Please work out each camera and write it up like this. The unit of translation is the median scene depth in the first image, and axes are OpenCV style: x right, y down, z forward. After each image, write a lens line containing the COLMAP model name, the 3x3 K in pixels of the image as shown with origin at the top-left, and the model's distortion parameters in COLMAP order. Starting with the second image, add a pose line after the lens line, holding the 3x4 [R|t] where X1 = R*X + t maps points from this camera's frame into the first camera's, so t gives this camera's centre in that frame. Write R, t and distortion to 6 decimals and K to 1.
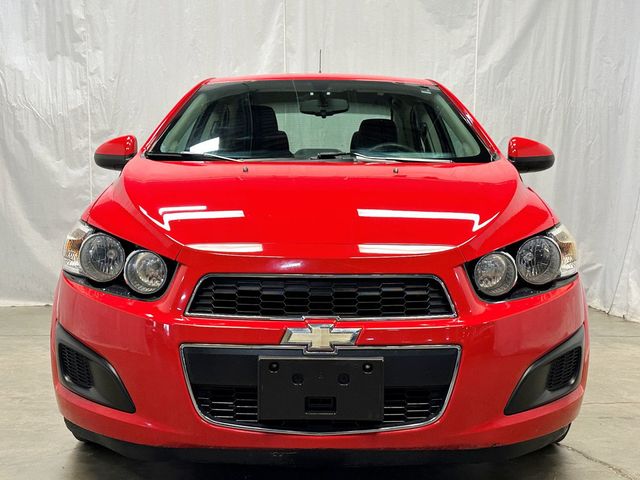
lens RADIAL K [[826.3, 0, 320.0], [0, 826.3, 240.0], [0, 0, 1]] dist [0.282342, -0.739833]
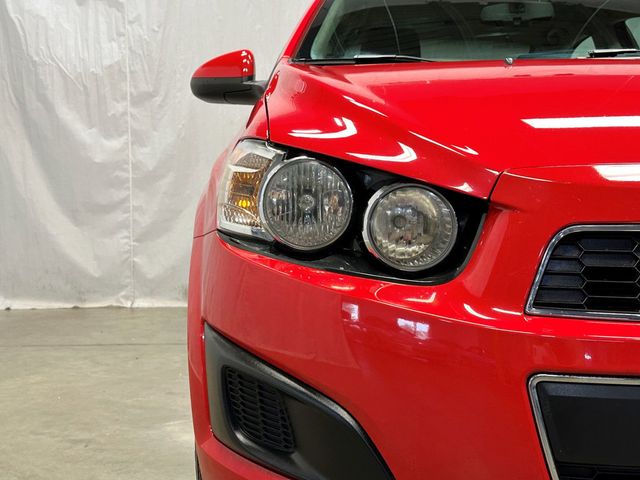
lens RADIAL K [[826.3, 0, 320.0], [0, 826.3, 240.0], [0, 0, 1]] dist [0.282342, -0.739833]
pose [[0.999892, 0.000129, 0.014666, -0.101258], [-0.000023, 0.999974, -0.007239, 0.018637], [-0.014666, 0.007238, 0.999866, 0.187956]]
